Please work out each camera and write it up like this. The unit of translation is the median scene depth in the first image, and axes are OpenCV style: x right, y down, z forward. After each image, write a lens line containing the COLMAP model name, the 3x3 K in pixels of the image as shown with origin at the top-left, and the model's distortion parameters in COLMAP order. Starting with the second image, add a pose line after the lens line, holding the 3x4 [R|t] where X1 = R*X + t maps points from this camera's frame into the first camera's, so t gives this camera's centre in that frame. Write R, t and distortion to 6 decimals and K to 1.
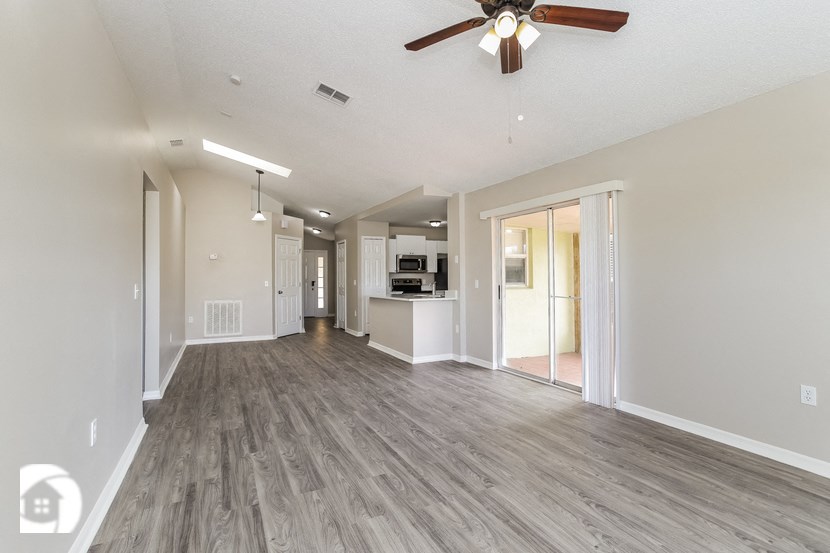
lens RADIAL K [[403.2, 0, 415.0], [0, 403.2, 276.5], [0, 0, 1]] dist [-0.032698, 0.000028]
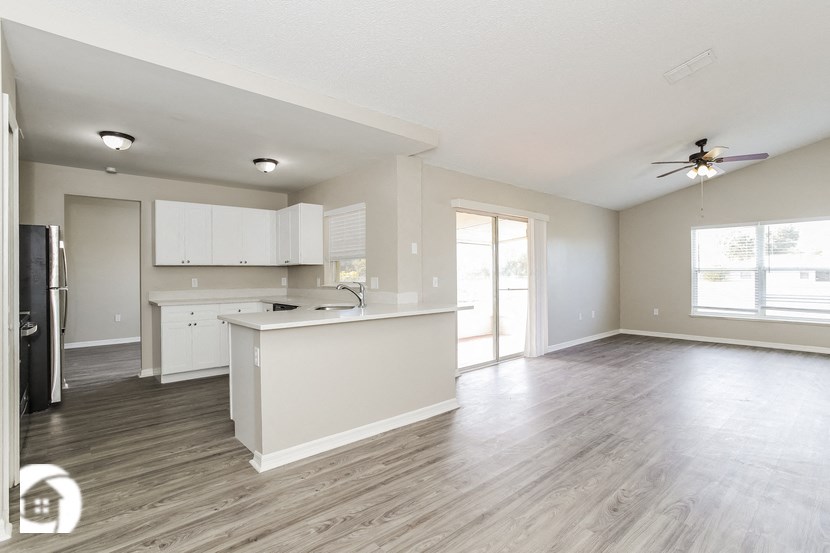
lens RADIAL K [[403.2, 0, 415.0], [0, 403.2, 276.5], [0, 0, 1]] dist [-0.032698, 0.000028]
pose [[-0.273205, 0.011304, 0.961889, -0.792766], [0.006569, 0.999930, -0.009885, 0.021562], [-0.961933, 0.003618, -0.273260, 1.640214]]
